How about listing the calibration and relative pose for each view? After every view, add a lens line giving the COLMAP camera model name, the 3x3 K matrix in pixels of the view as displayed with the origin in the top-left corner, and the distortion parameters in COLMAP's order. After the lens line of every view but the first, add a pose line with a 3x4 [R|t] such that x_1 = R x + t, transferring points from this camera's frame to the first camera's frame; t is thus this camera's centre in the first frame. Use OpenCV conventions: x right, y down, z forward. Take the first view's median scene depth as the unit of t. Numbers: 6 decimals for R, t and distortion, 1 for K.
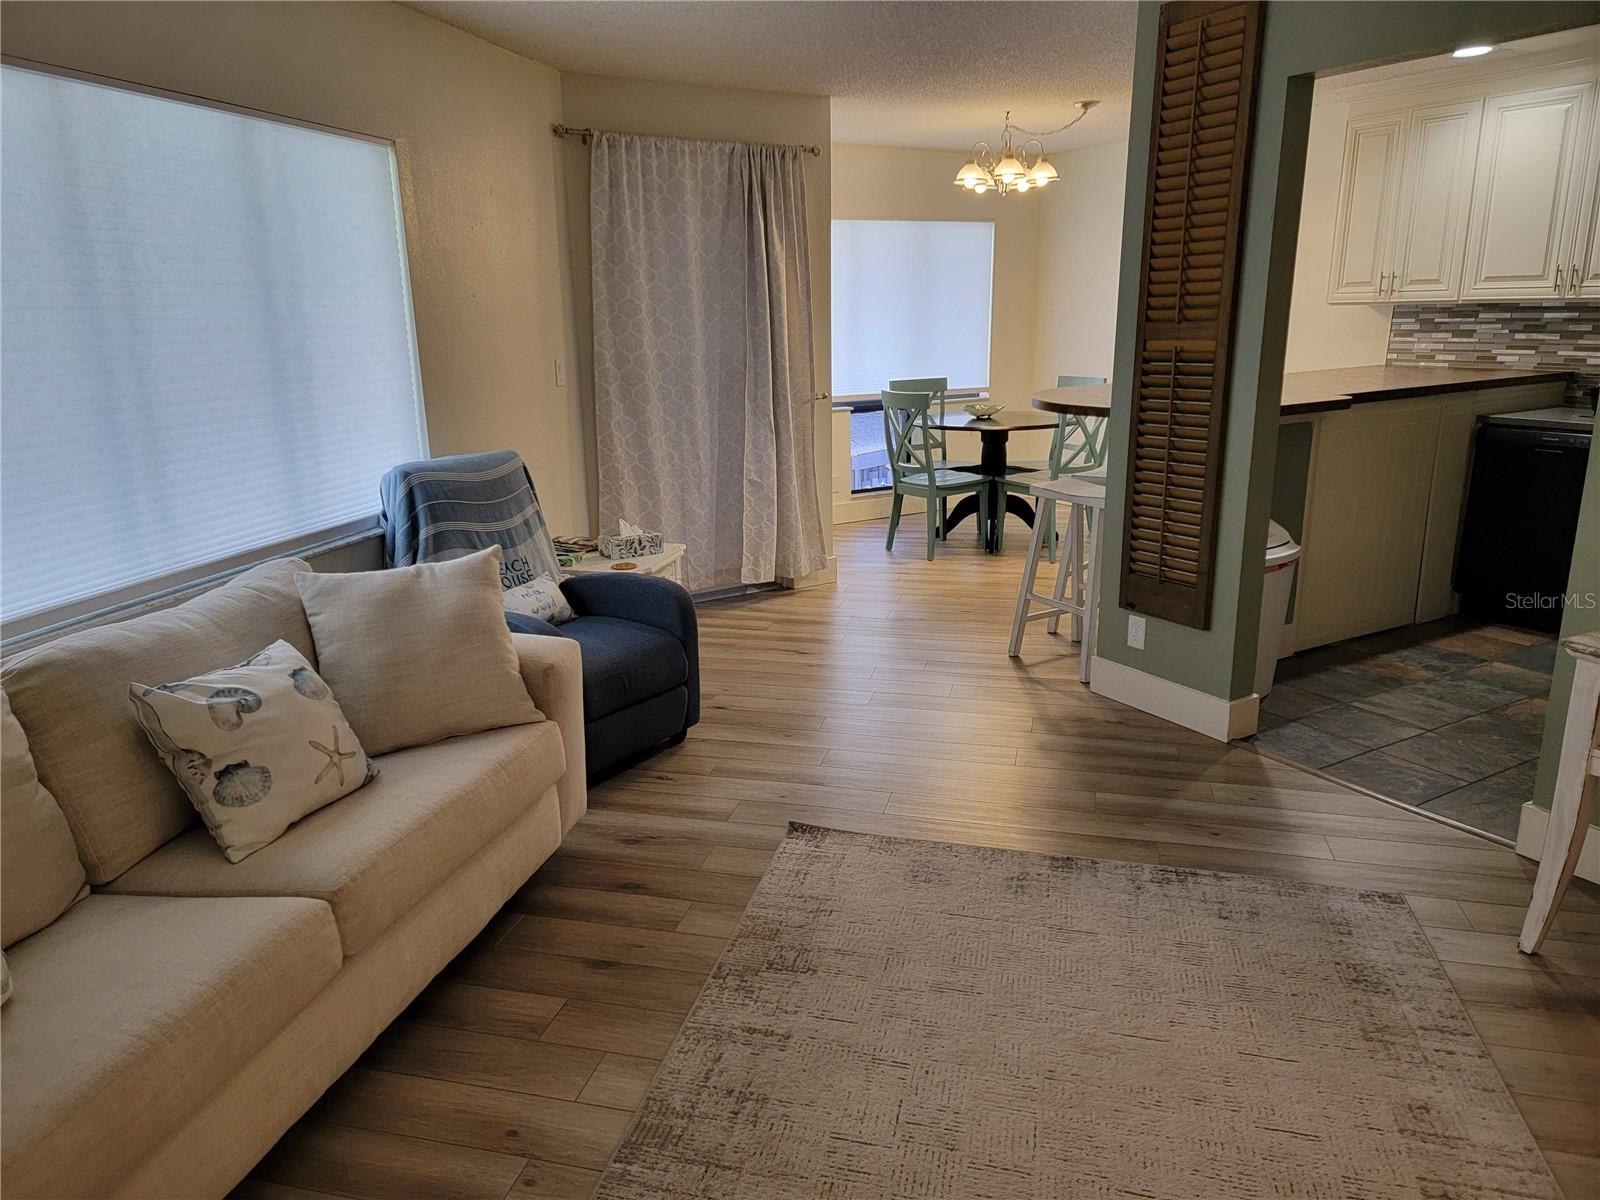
lens RADIAL K [[1098.9, 0, 772.0], [0, 1098.9, 600.4], [0, 0, 1]] dist [0.076514, -0.063870]
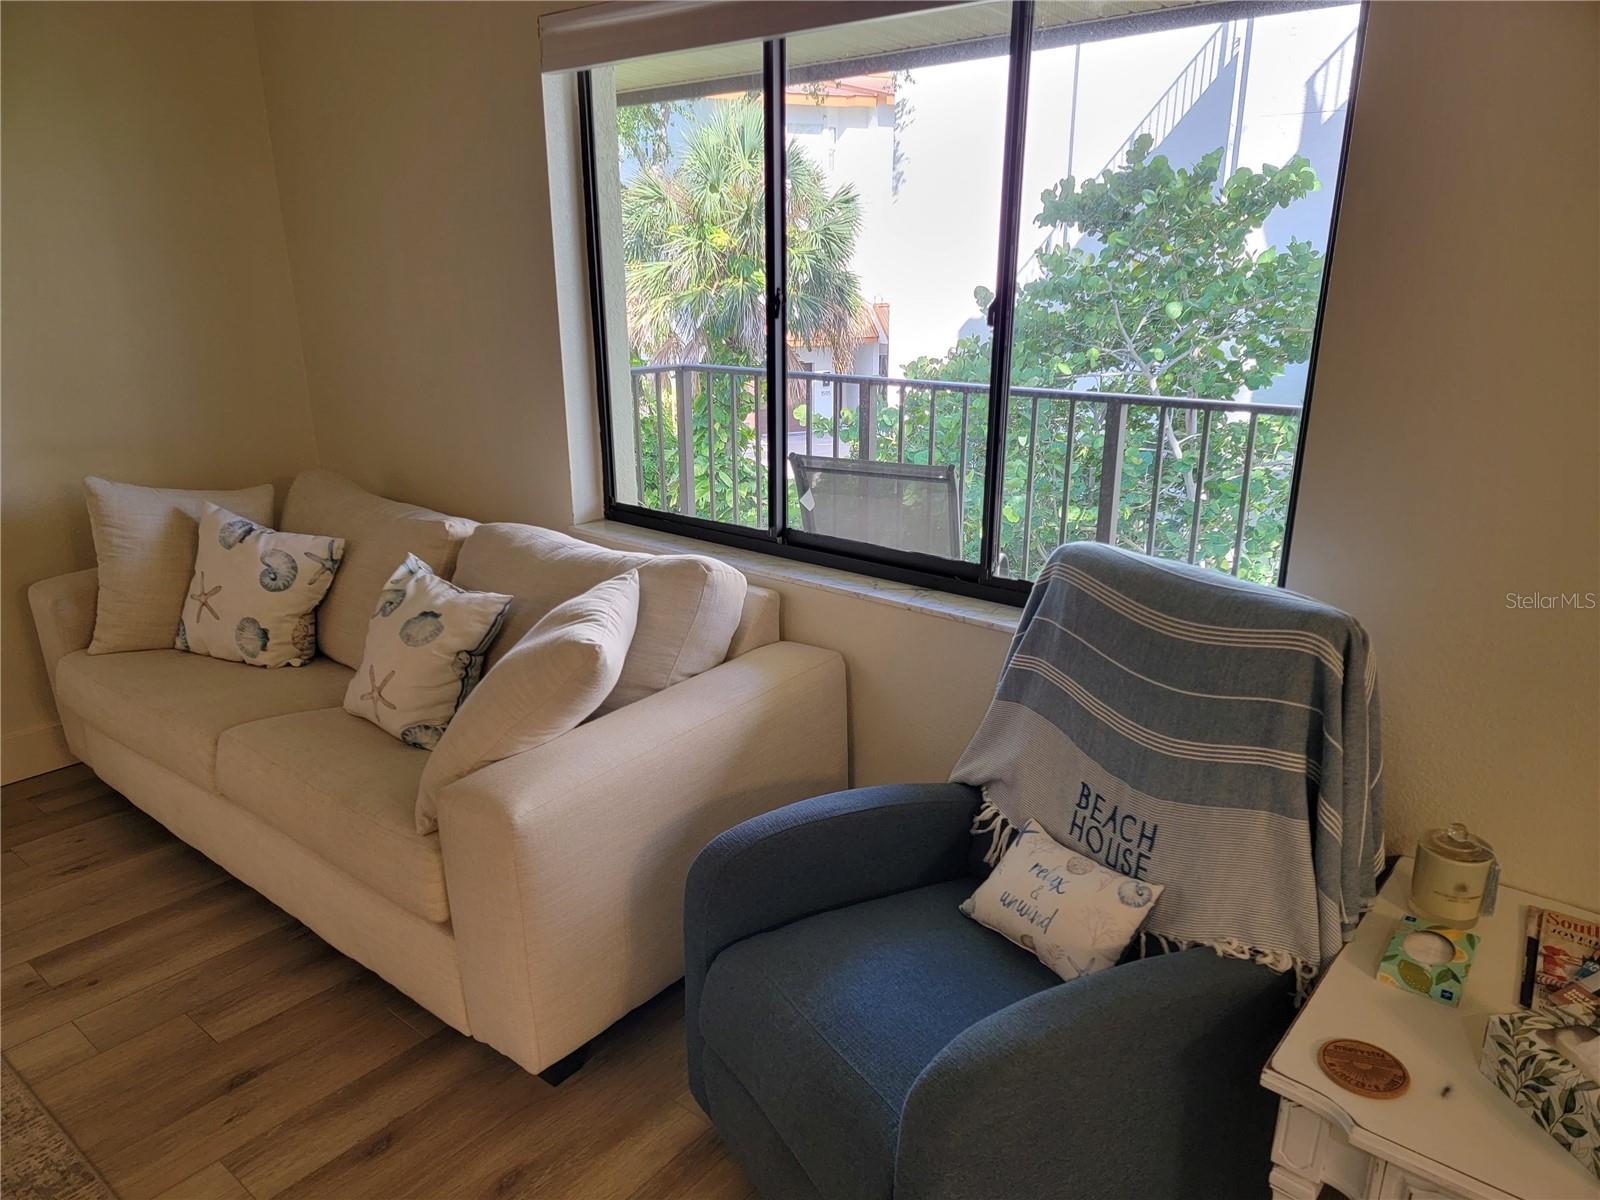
lens RADIAL K [[1098.9, 0, 772.0], [0, 1098.9, 600.4], [0, 0, 1]] dist [0.076514, -0.063870]
pose [[-0.420520, 0.281643, -0.862462, 0.196299], [-0.223276, 0.889239, 0.399252, -0.267034], [0.879381, 0.360461, -0.311058, 0.998867]]
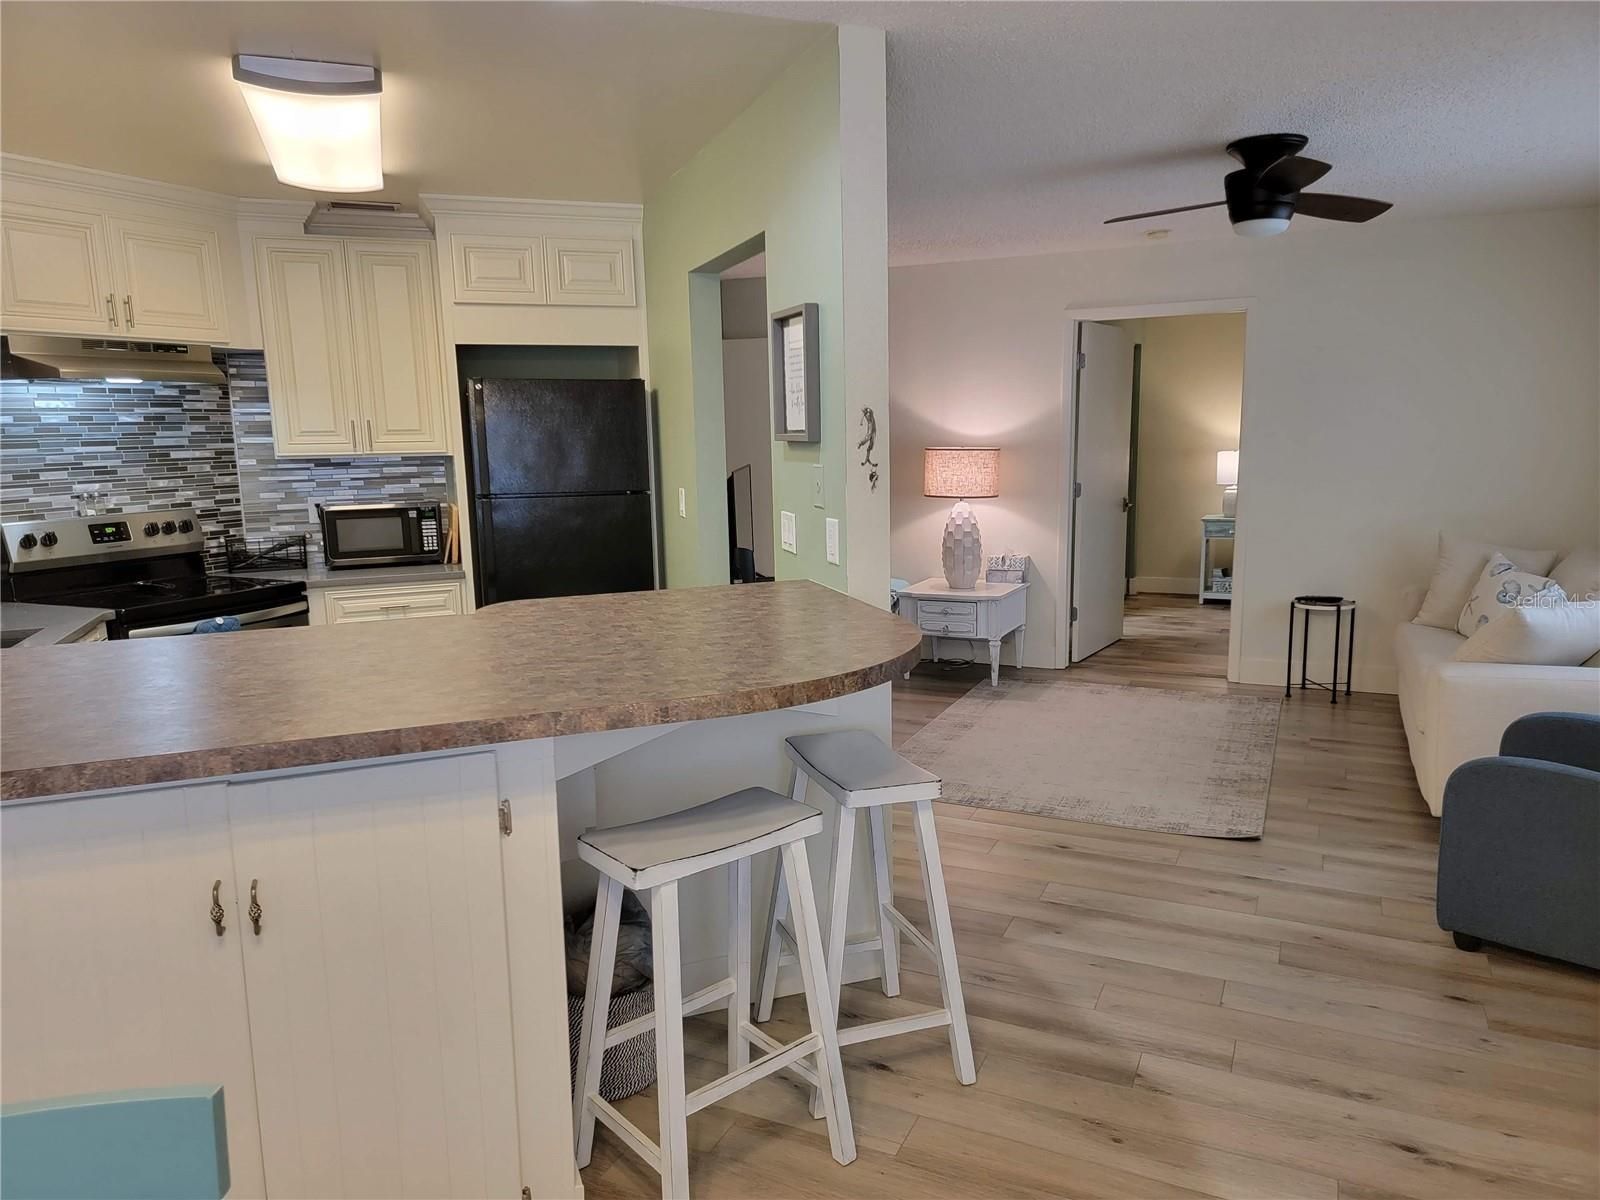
lens RADIAL K [[1081.3, 0, 795.0], [0, 1081.3, 616.6], [0, 0, 1]] dist [0.007617, -0.000194]
pose [[-0.982520, 0.008110, 0.185981, 0.249201], [0.086066, 0.905656, 0.415187, -0.469552], [-0.165067, 0.423936, -0.890523, 1.723561]]
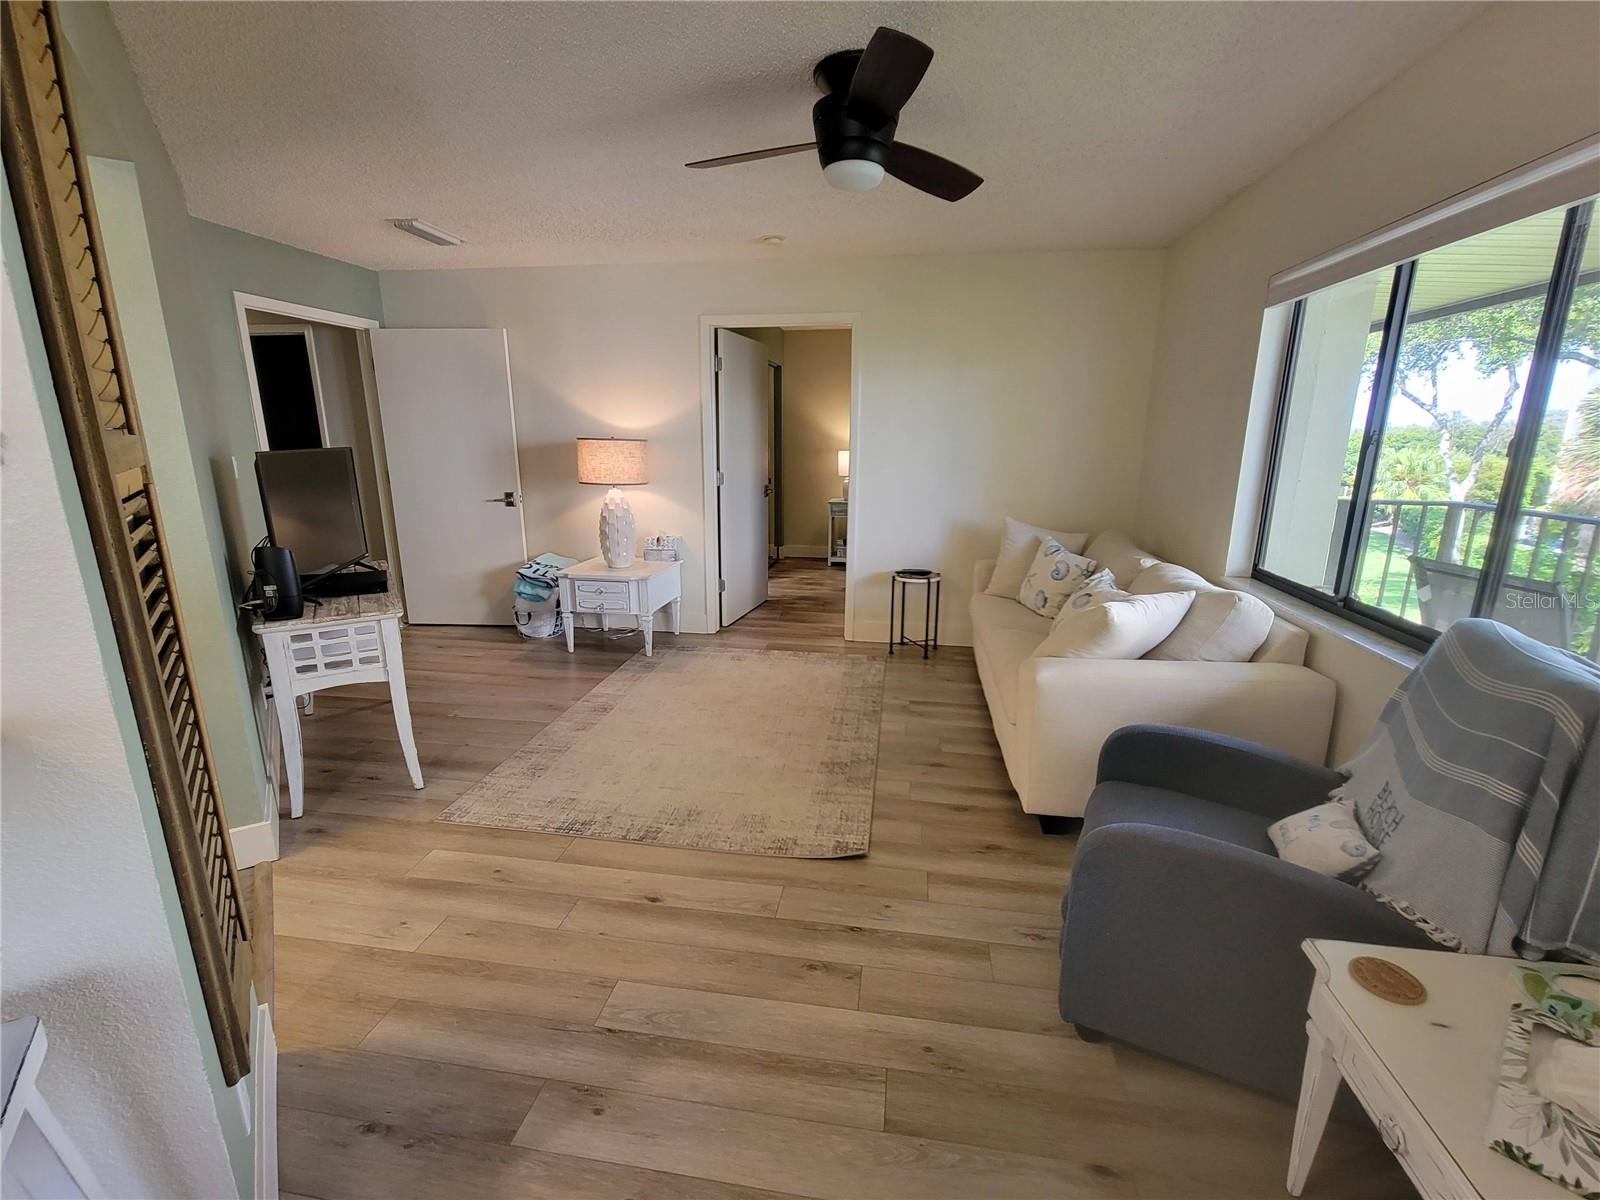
lens RADIAL K [[686.2, 0, 800.0], [0, 686.2, 600.0], [0, 0, 1]] dist [-0.020830, -0.000286]
pose [[-0.993415, 0.038781, -0.107810, 0.126601], [-0.017942, 0.876708, 0.480687, -0.310902], [0.113160, 0.479456, -0.870239, 1.249266]]
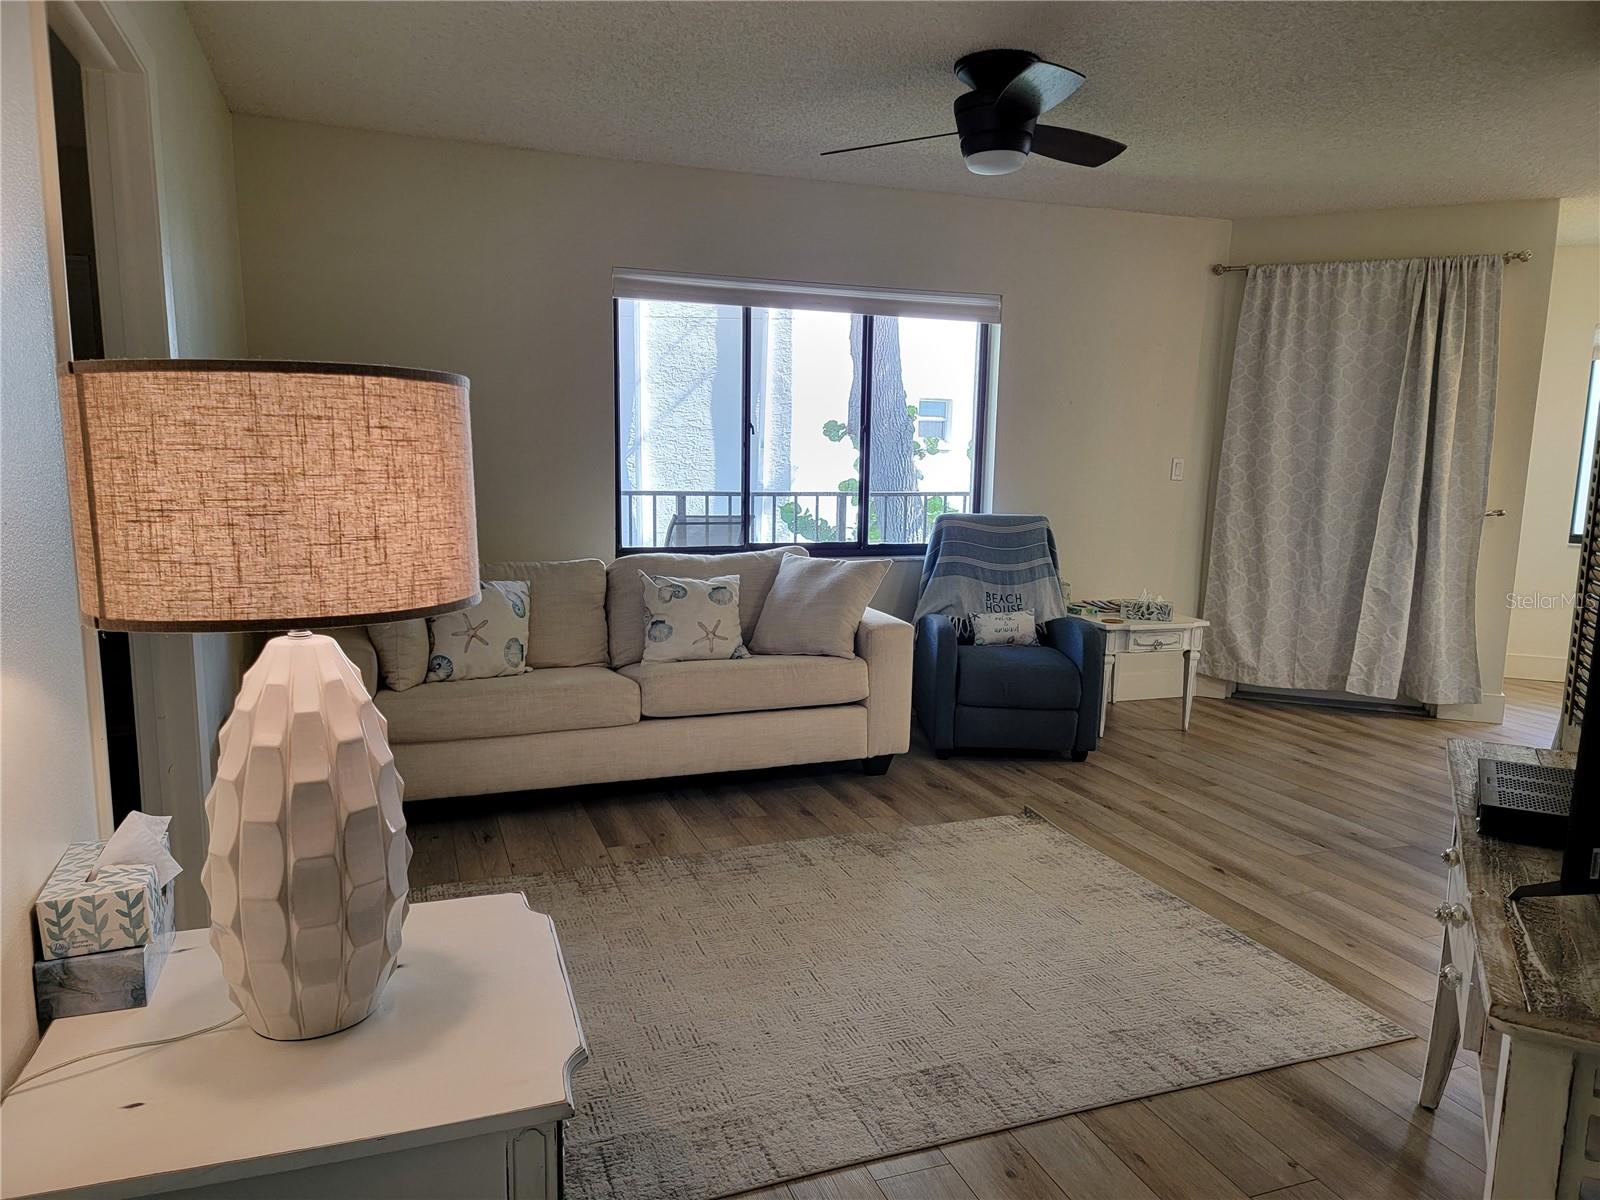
lens RADIAL K [[1103.7, 0, 800.0], [0, 1103.7, 600.0], [0, 0, 1]] dist [0.073379, -0.056929]
pose [[0.575924, 0.137785, -0.805808, 0.702723], [-0.236348, 0.971665, -0.002777, 0.033579], [0.782592, 0.192050, 0.592171, 0.022570]]
